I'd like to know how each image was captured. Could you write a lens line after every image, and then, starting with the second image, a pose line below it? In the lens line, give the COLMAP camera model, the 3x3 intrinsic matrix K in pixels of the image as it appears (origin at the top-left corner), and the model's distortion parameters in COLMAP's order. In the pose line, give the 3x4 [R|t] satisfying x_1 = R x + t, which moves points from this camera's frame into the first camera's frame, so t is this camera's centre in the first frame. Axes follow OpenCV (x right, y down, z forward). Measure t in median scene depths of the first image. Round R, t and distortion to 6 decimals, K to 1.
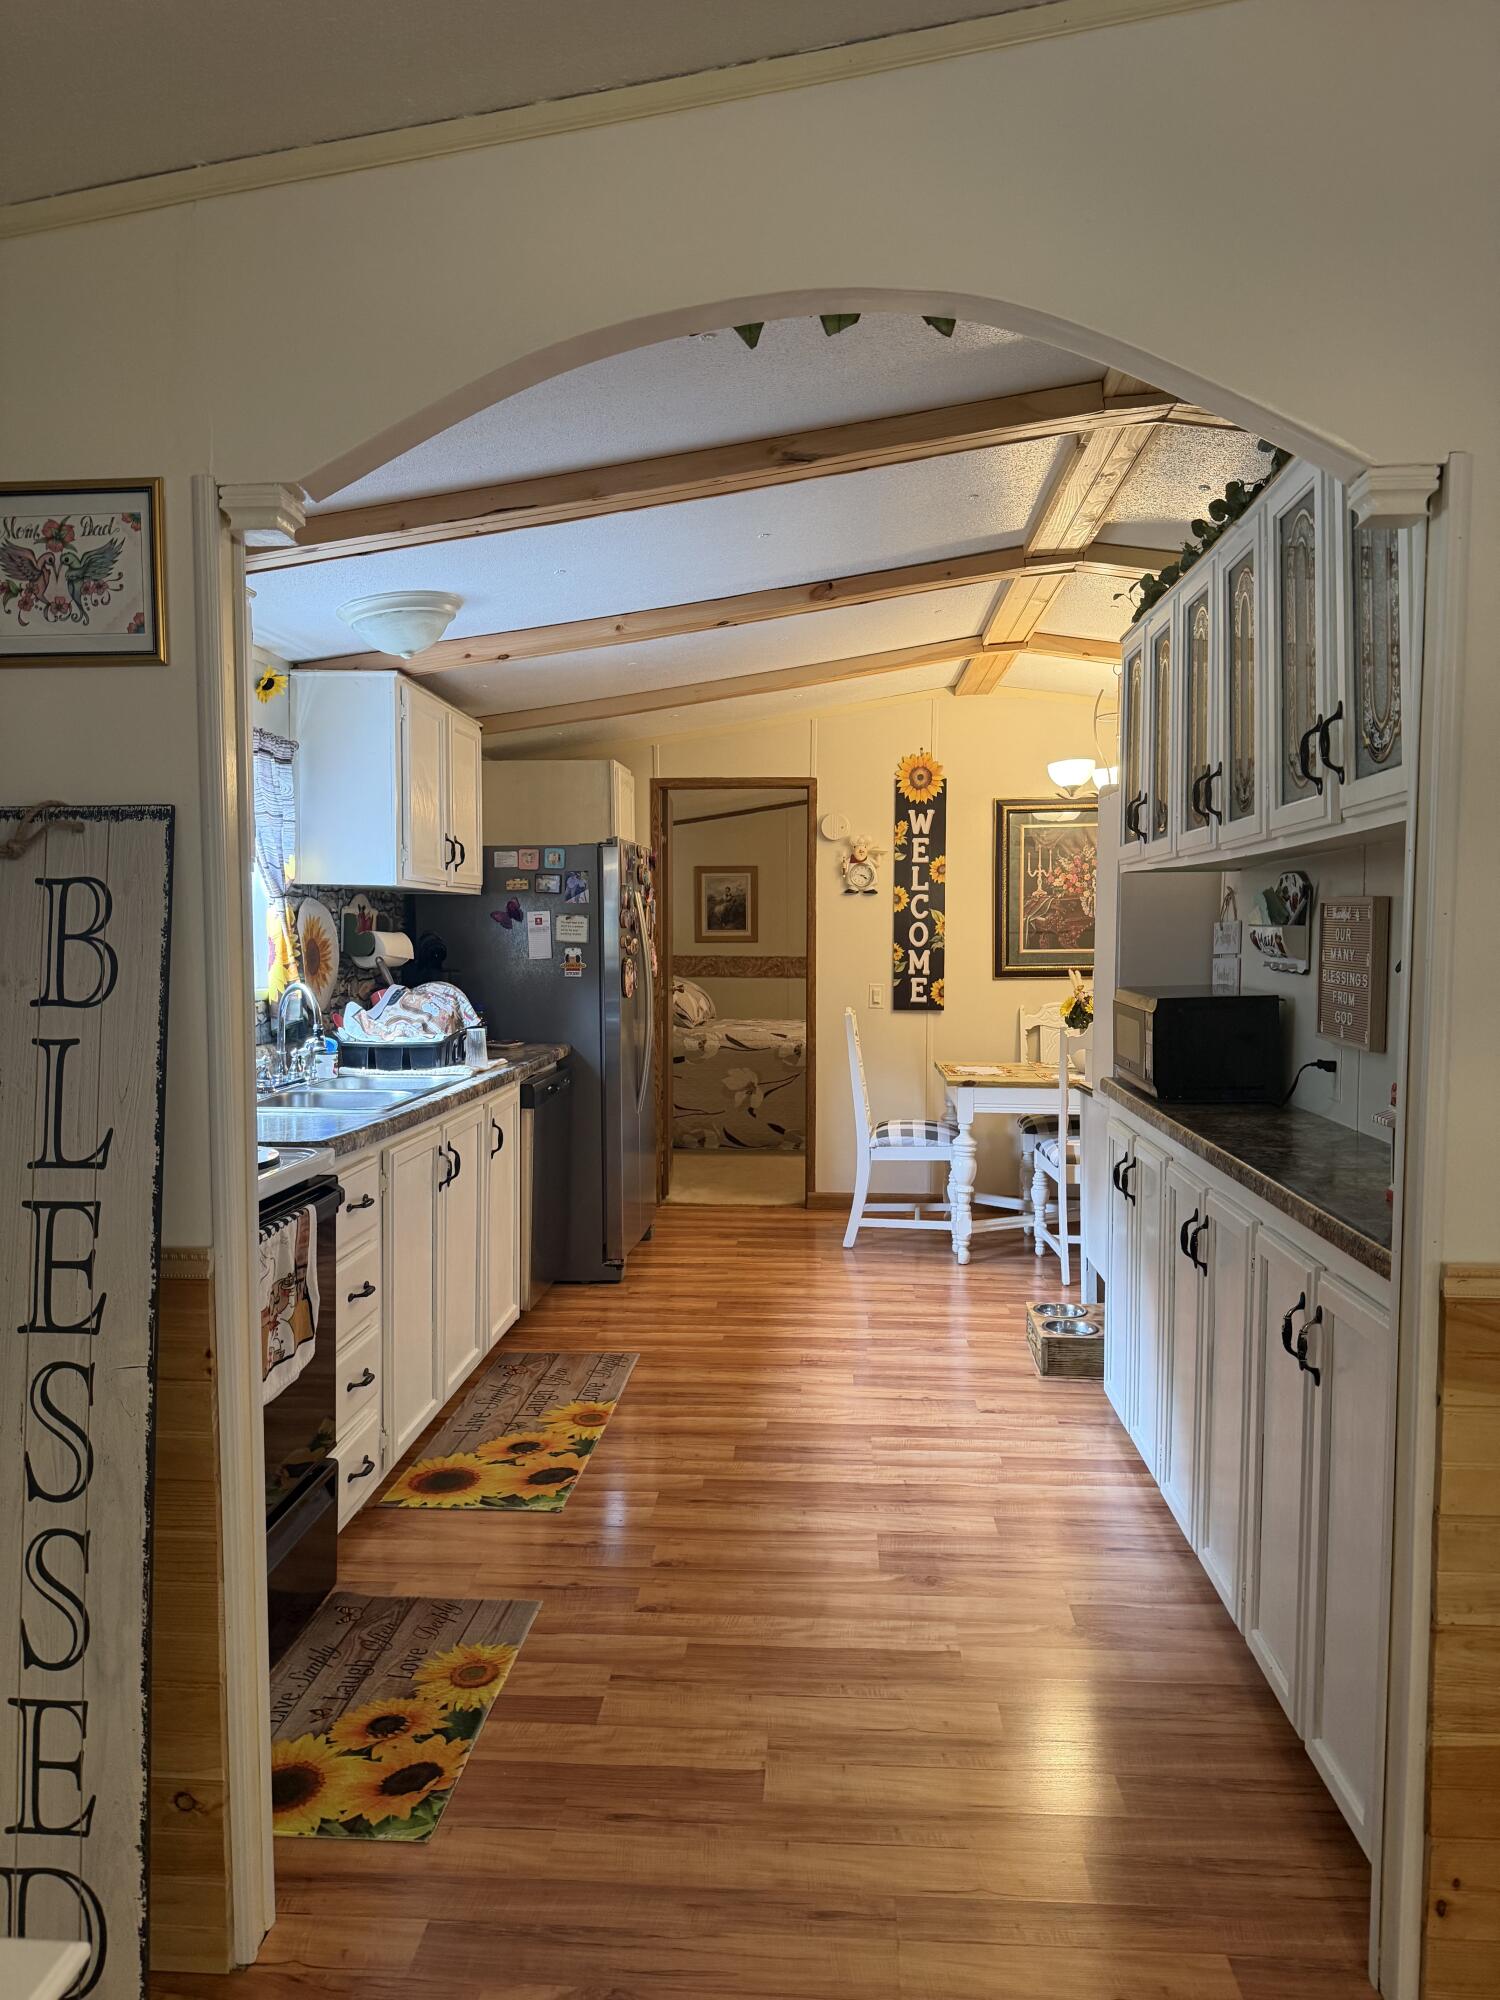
lens RADIAL K [[1390.3, 0, 753.4], [0, 1390.3, 1003.8], [0, 0, 1]] dist [0.098370, -0.122680]
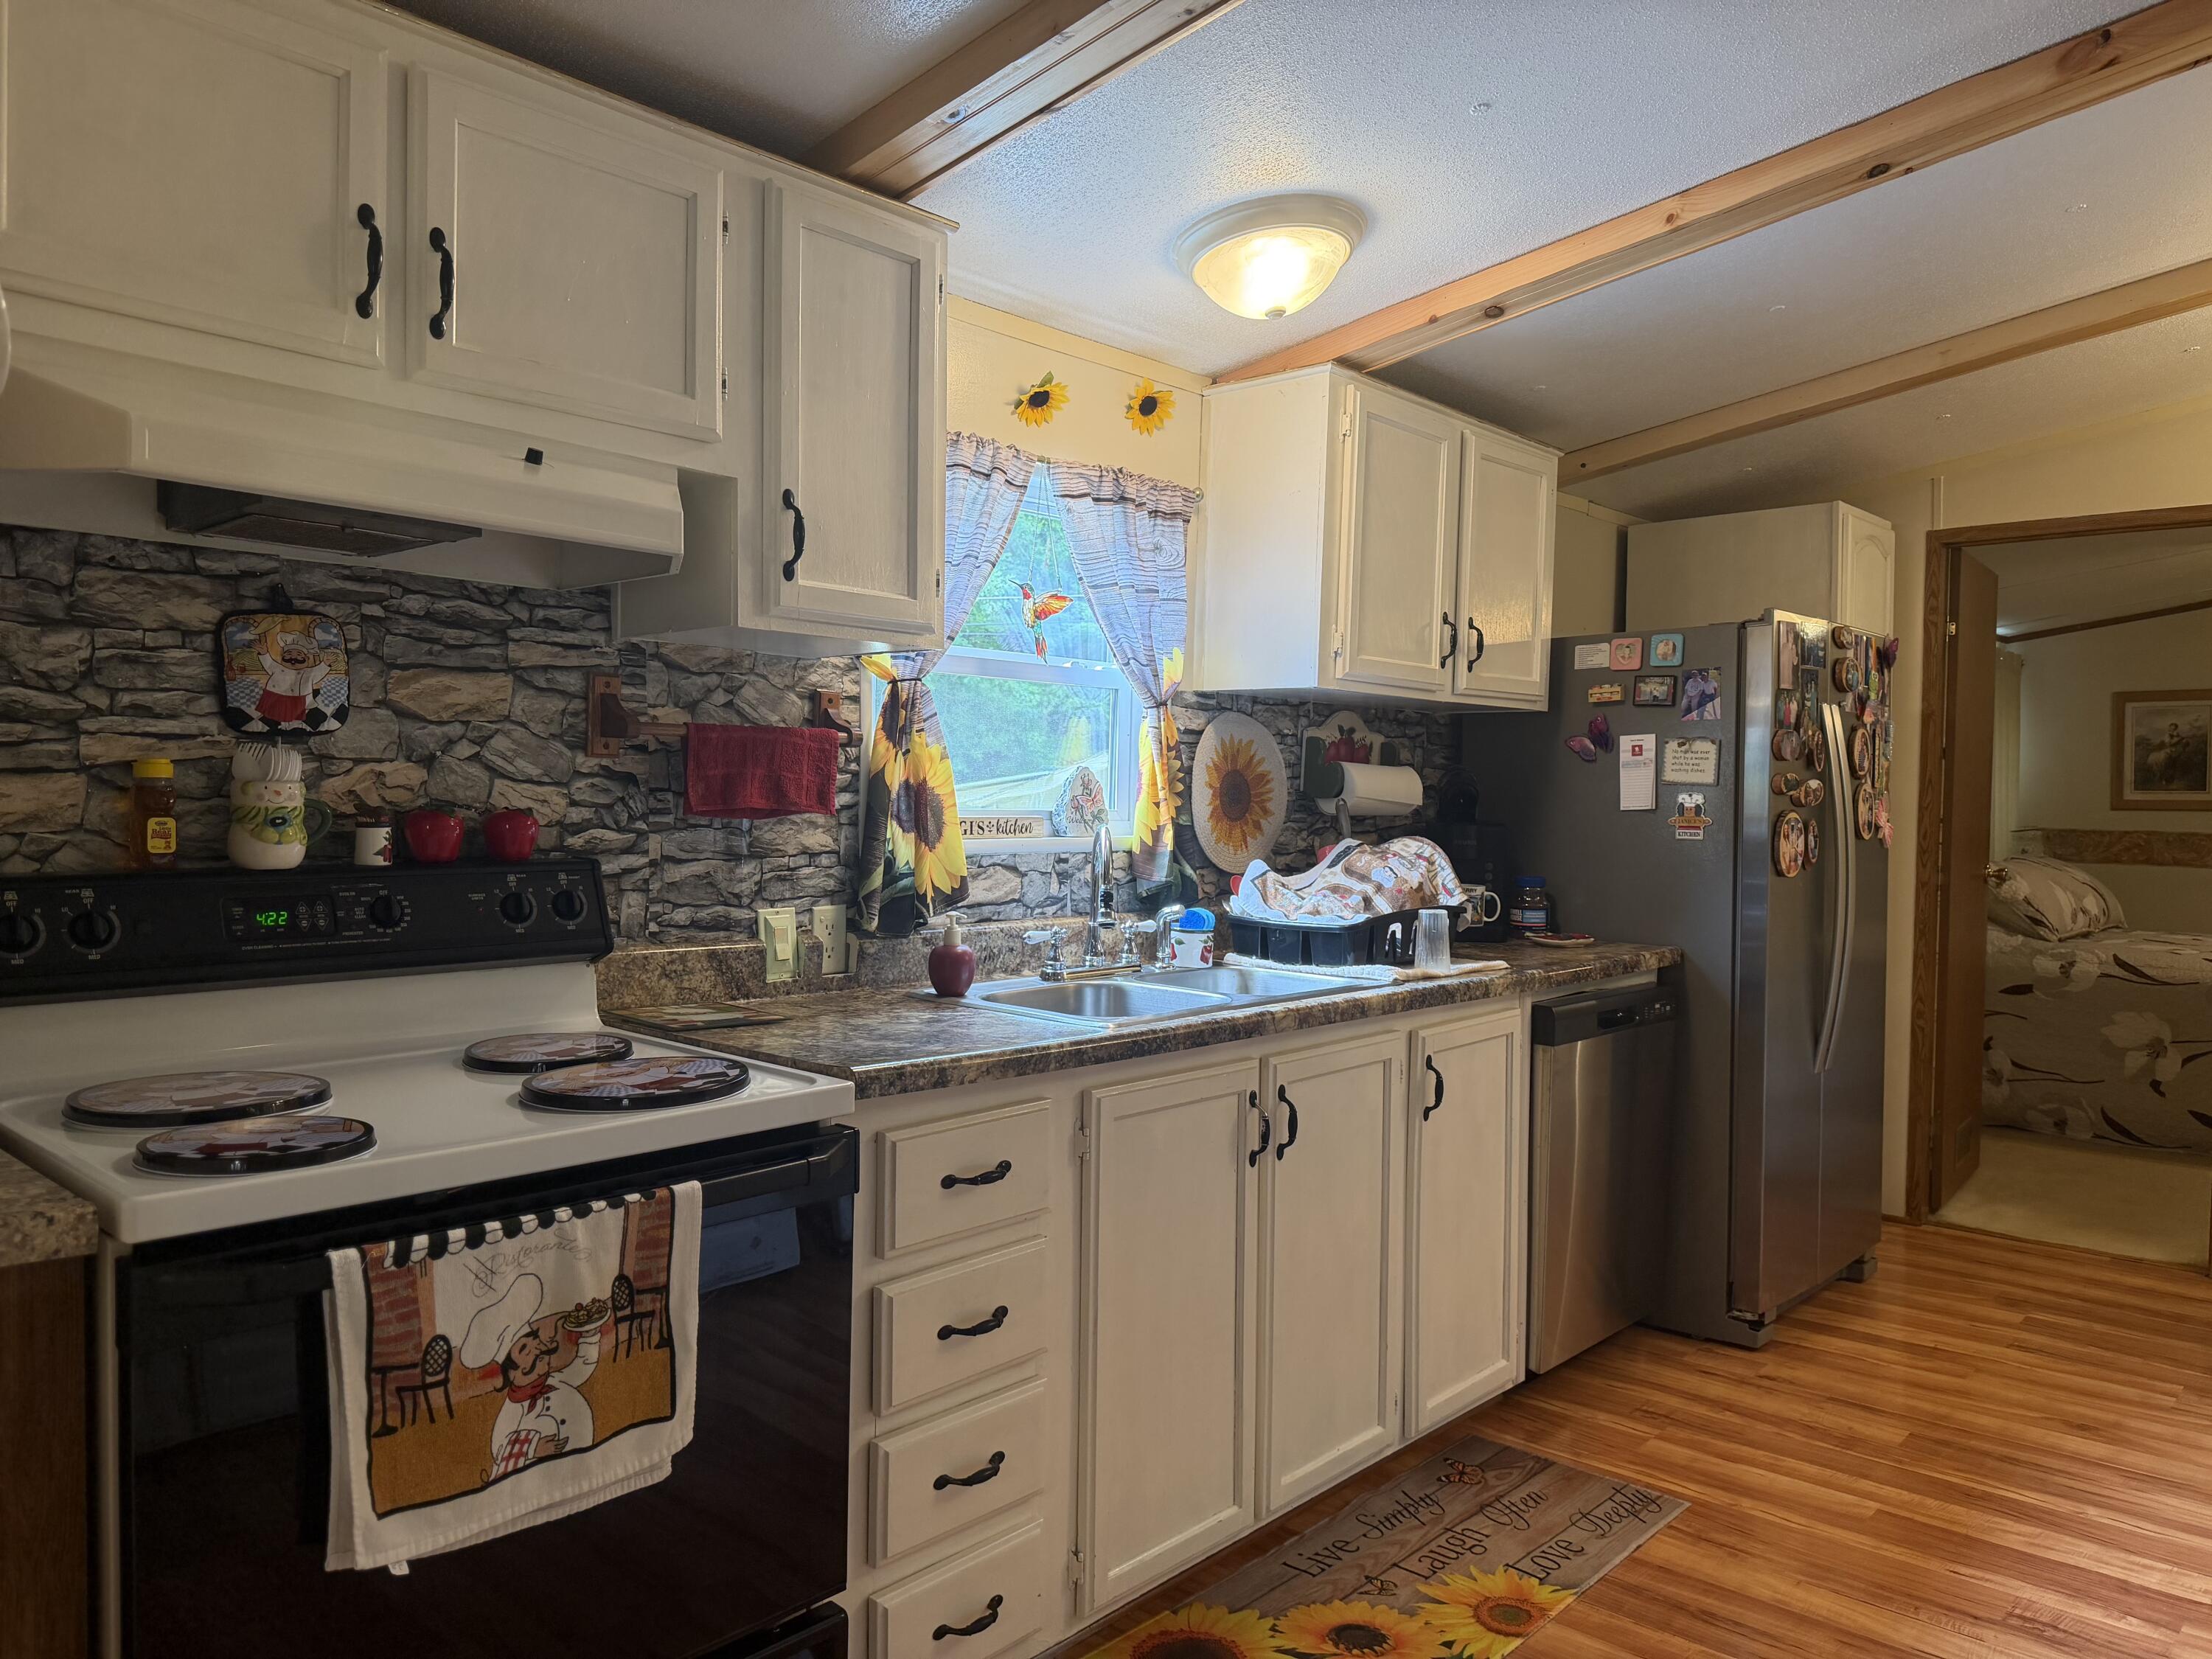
lens RADIAL K [[1537.7, 0, 1102.4], [0, 1537.7, 852.8], [0, 0, 1]] dist [0.098370, -0.122680]
pose [[0.779585, 0.032514, -0.625452, 0.118960], [-0.046091, 0.998922, -0.005520, 0.002733], [0.624598, 0.033131, 0.780243, 0.348246]]
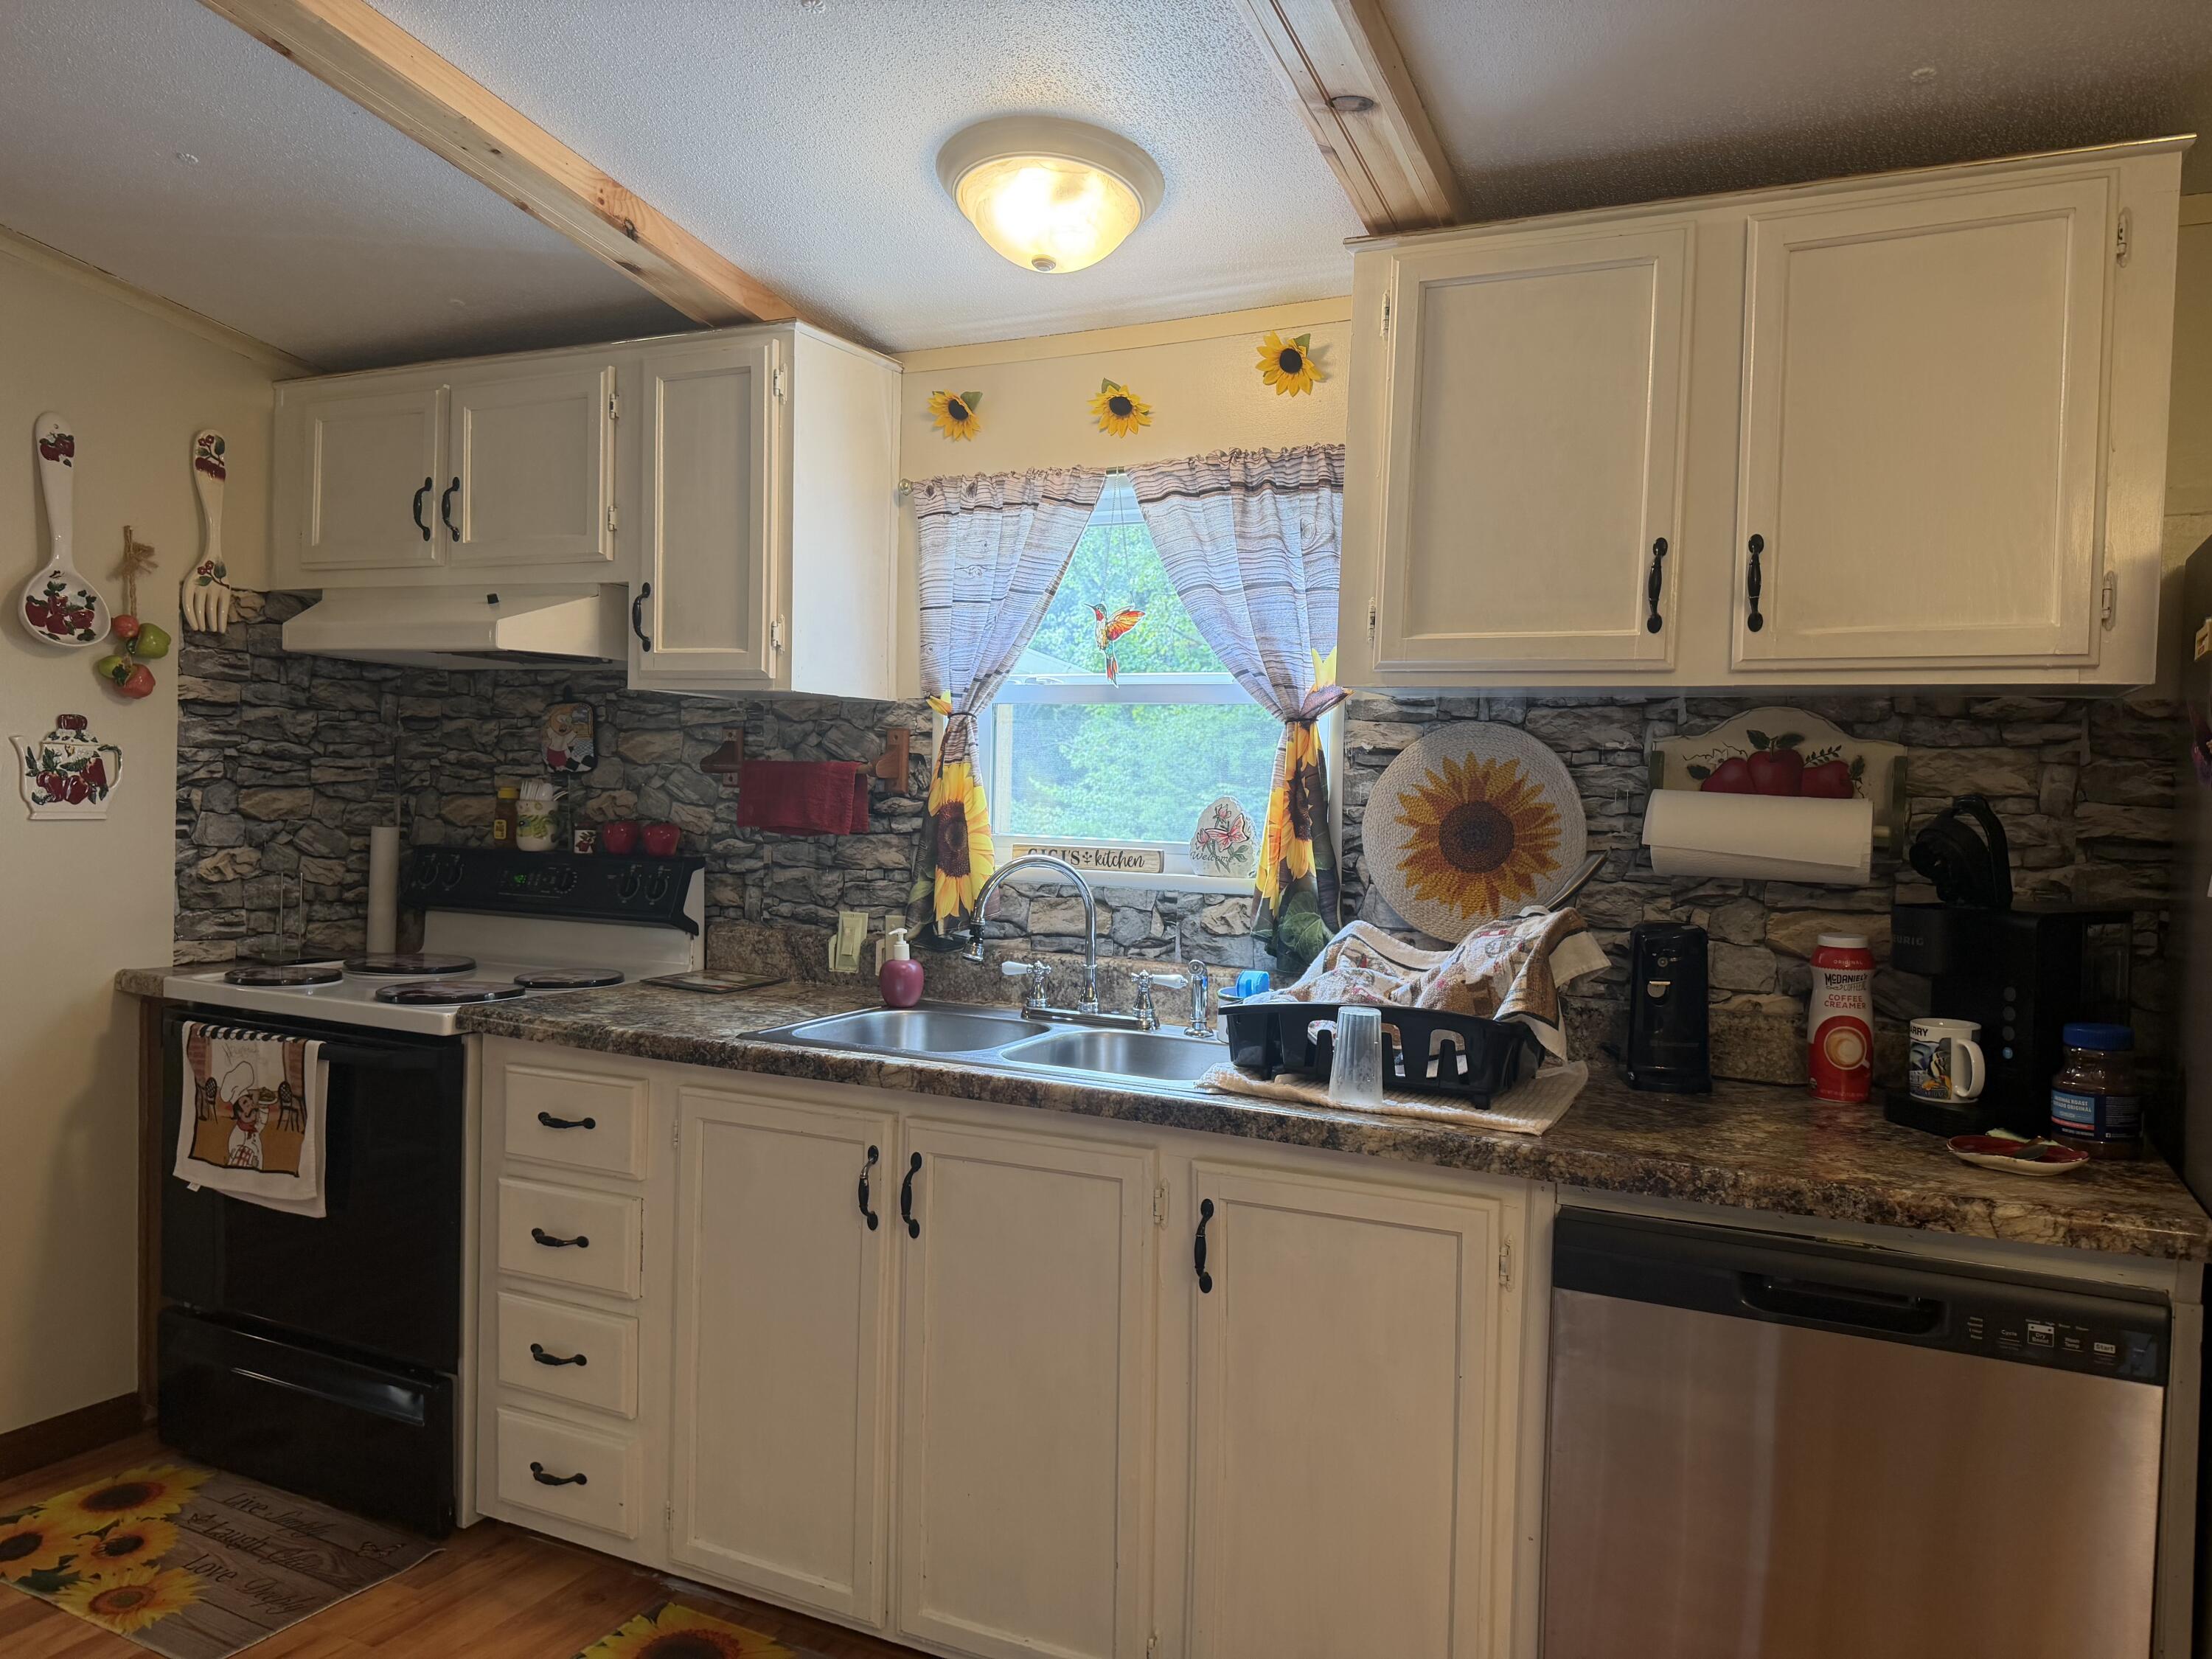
lens RADIAL K [[1544.8, 0, 1103.2], [0, 1544.8, 834.4], [0, 0, 1]] dist [0.092641, -0.116940]
pose [[-0.387309, 0.014311, -0.921839, 0.258577], [-0.078893, 0.995697, 0.048604, -0.050603], [0.918568, 0.091552, -0.384513, 1.078239]]
